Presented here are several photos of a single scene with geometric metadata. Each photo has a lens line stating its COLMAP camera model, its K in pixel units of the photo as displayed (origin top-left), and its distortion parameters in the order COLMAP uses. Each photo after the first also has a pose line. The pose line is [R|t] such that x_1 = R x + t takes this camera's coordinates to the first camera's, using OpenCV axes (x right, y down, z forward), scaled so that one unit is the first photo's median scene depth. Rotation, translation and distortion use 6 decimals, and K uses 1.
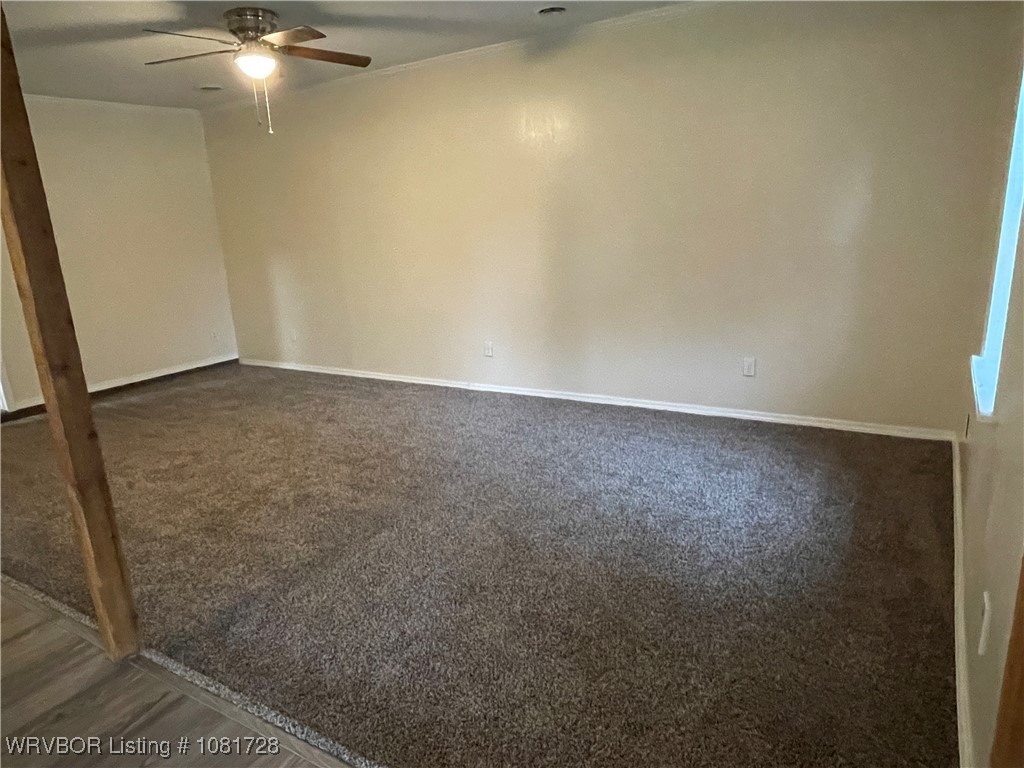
lens RADIAL K [[669.8, 0, 510.7], [0, 669.8, 391.9], [0, 0, 1]] dist [0.010470, -0.003277]
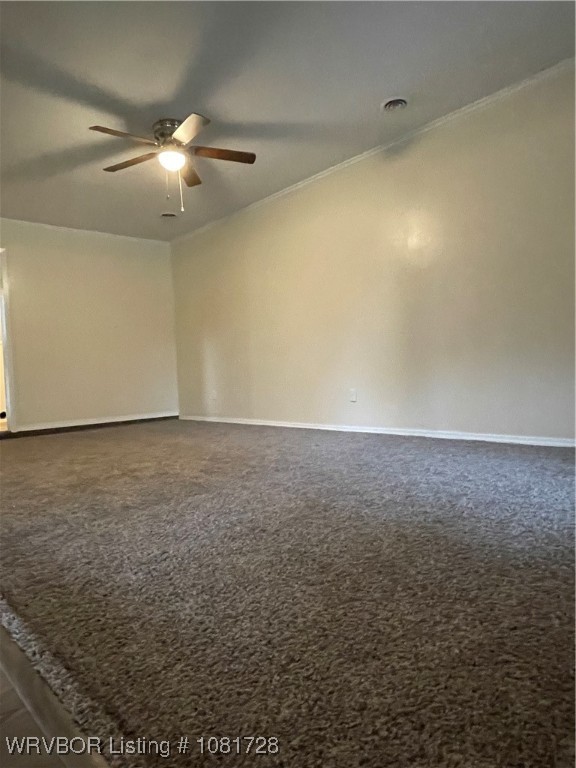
lens RADIAL K [[502.3, 0, 282.5], [0, 502.3, 382.1], [0, 0, 1]] dist [0.010470, -0.003277]
pose [[0.962267, 0.010406, -0.271909, 0.134426], [-0.071664, 0.973682, -0.216350, 0.173897], [0.262502, 0.227673, 0.937688, 0.196822]]
